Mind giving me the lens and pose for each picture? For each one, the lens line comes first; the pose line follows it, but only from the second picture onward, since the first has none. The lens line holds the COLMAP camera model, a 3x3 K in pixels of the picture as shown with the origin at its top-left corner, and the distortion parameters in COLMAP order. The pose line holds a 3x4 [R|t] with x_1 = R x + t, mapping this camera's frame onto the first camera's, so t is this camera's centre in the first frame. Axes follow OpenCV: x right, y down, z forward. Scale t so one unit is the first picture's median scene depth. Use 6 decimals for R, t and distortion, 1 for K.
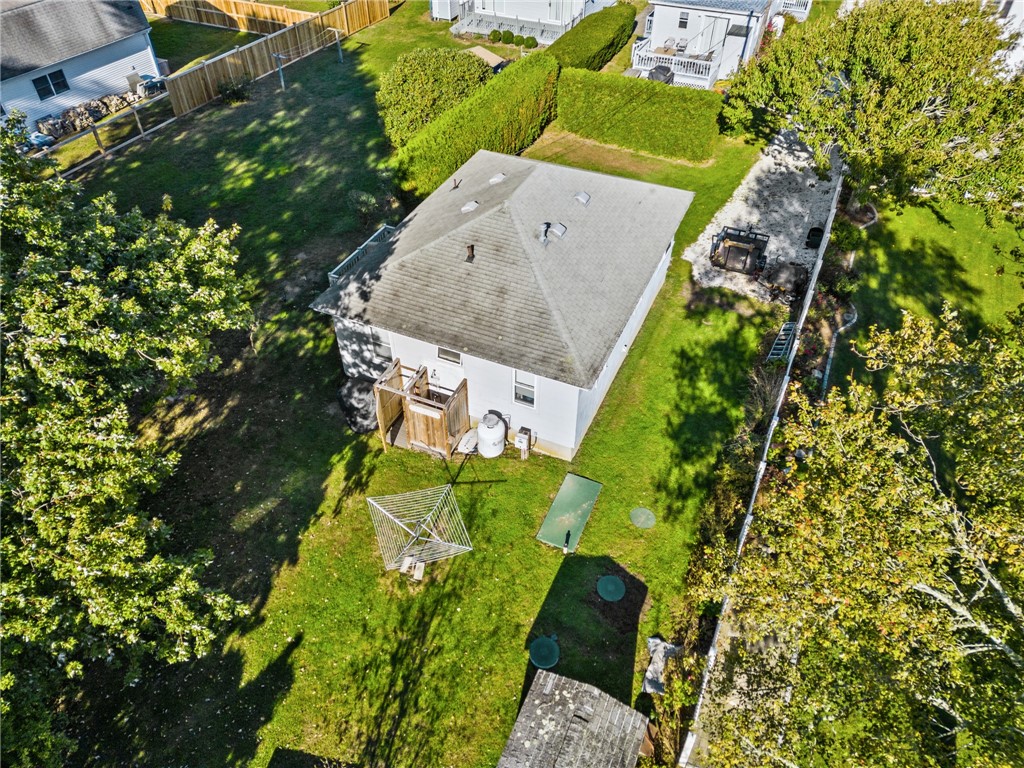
lens RADIAL K [[709.7, 0, 517.9], [0, 709.7, 384.4], [0, 0, 1]] dist [0.065392, -0.057787]
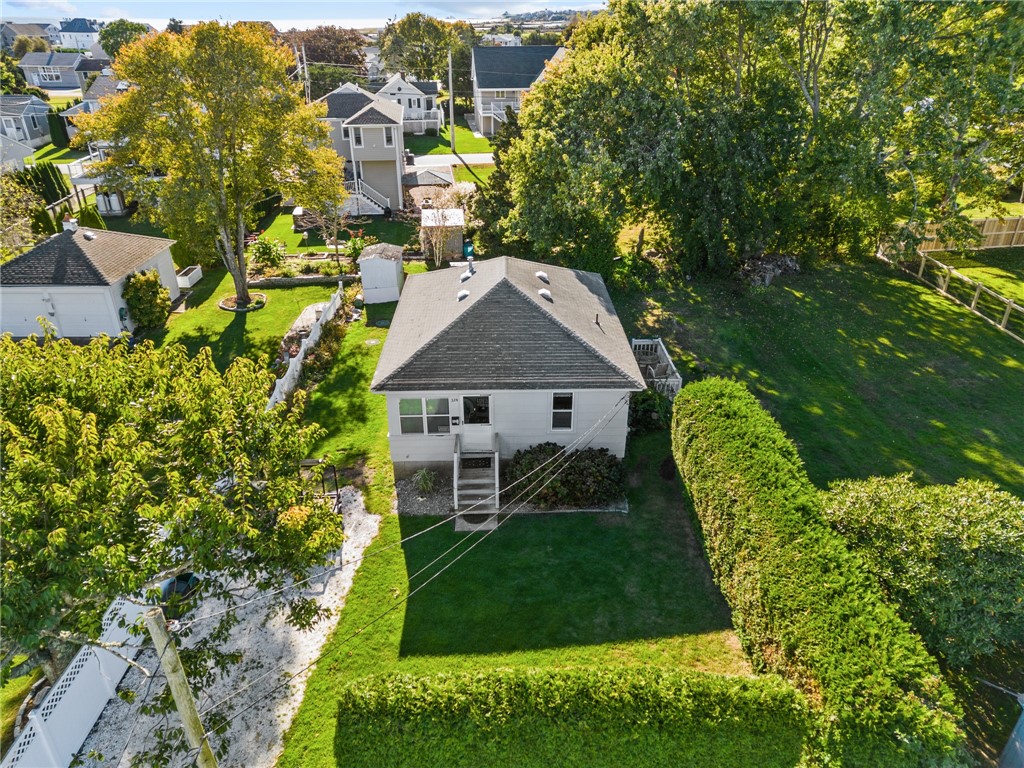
lens RADIAL K [[709.7, 0, 501.6], [0, 709.7, 388.6], [0, 0, 1]] dist [0.065392, -0.057787]
pose [[-0.910978, 0.190095, -0.366036, 0.491035], [-0.277793, 0.373210, 0.885181, -1.254582], [0.304877, 0.908063, -0.287179, 1.519159]]
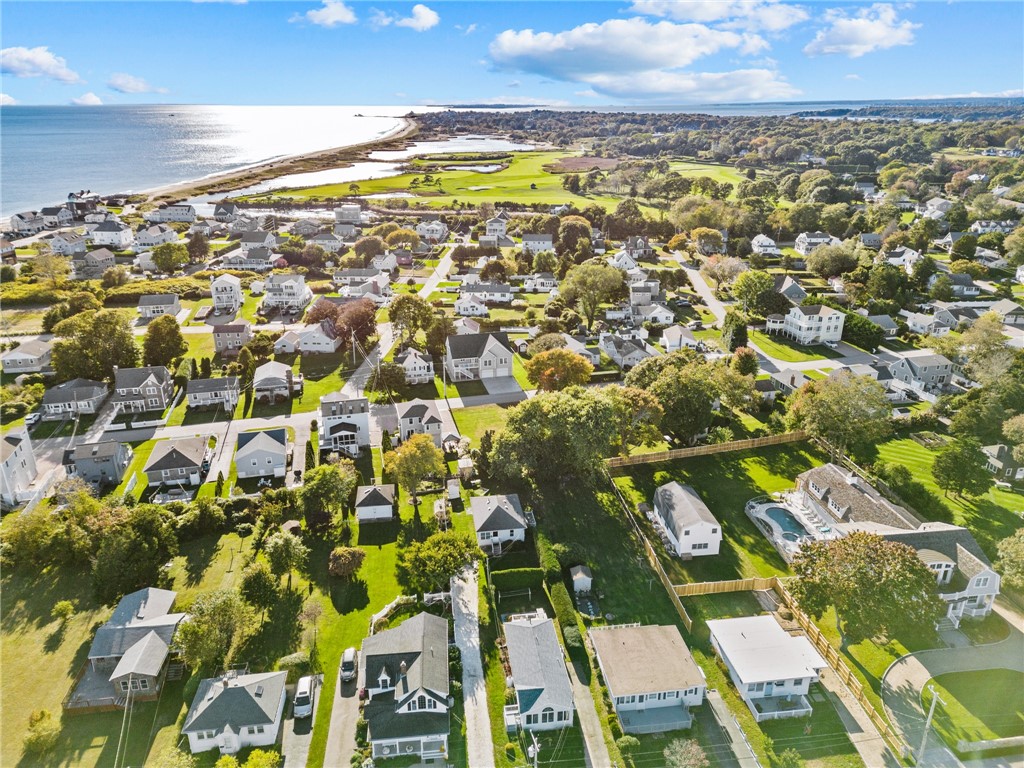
lens RADIAL K [[709.7, 0, 510.1], [0, 709.7, 387.4], [0, 0, 1]] dist [0.065392, -0.057787]
pose [[-0.848122, 0.189883, -0.494605, 2.535920], [-0.360326, 0.477666, 0.801249, -5.252848], [0.388400, 0.857776, -0.336699, 2.151784]]
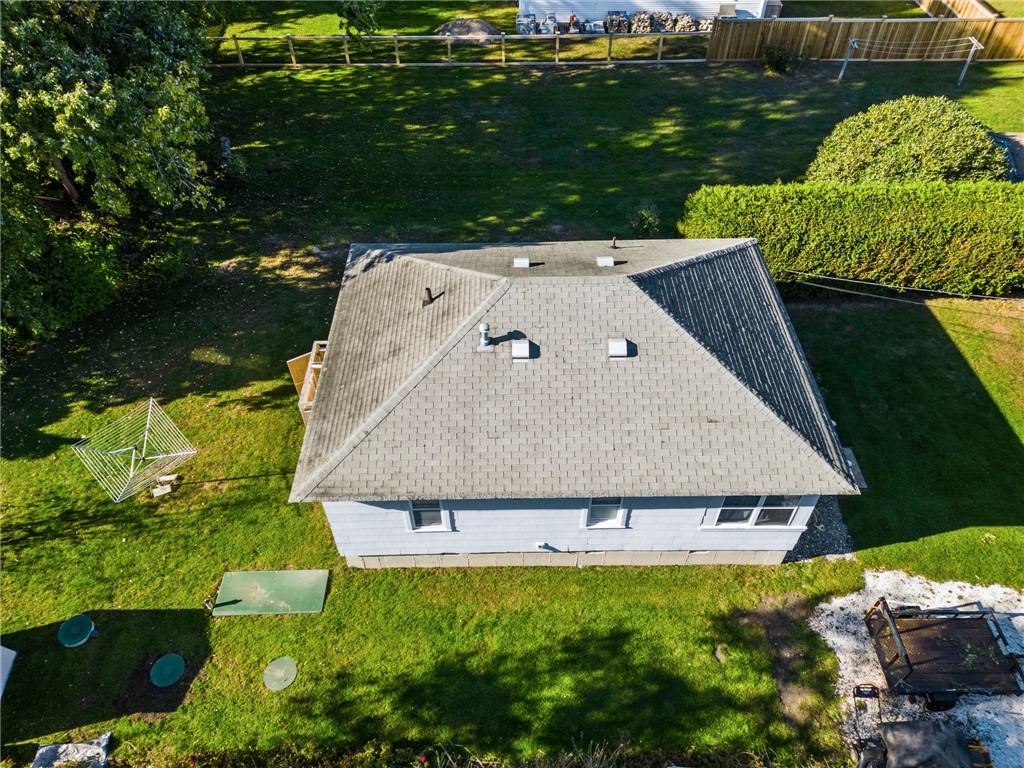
lens RADIAL K [[709.7, 0, 515.0], [0, 709.7, 391.7], [0, 0, 1]] dist [0.065392, -0.057787]
pose [[0.417204, 0.665929, -0.618449, 0.507293], [-0.613222, 0.708516, 0.349232, -0.418964], [0.670745, 0.233546, 0.703958, 0.482936]]
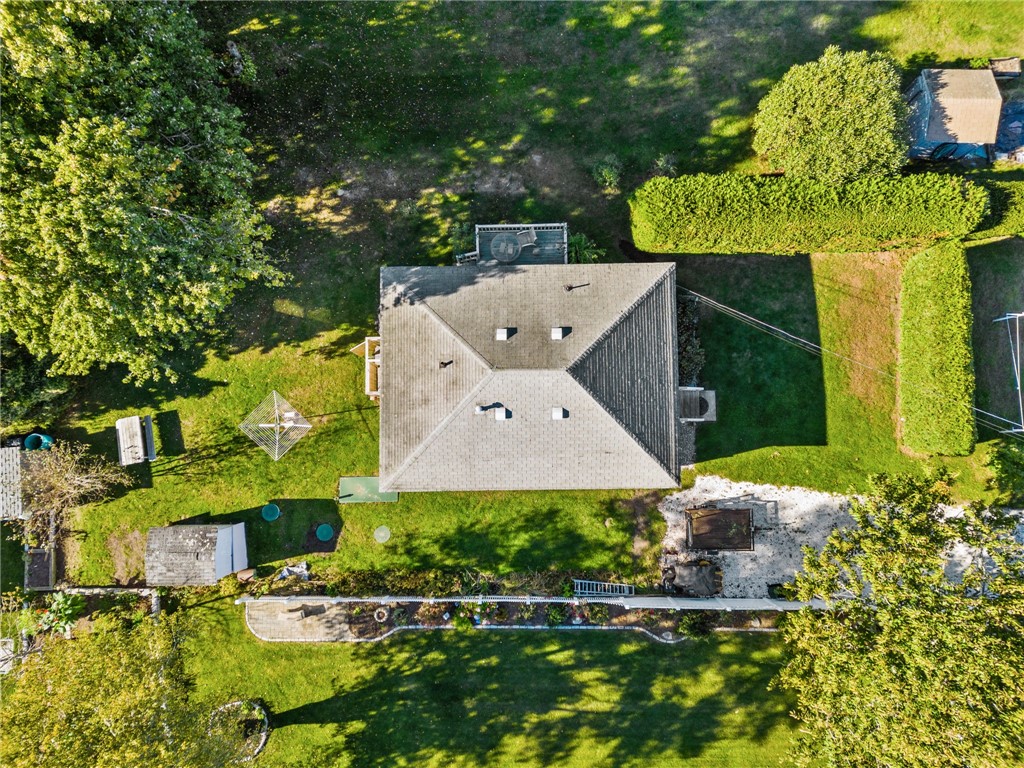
lens RADIAL K [[709.7, 0, 513.7], [0, 709.7, 395.3], [0, 0, 1]] dist [0.065392, -0.057787]
pose [[0.415810, 0.906458, -0.073727, 0.122542], [-0.606882, 0.336936, 0.719839, -1.077743], [0.677346, -0.254573, 0.690214, 0.176620]]
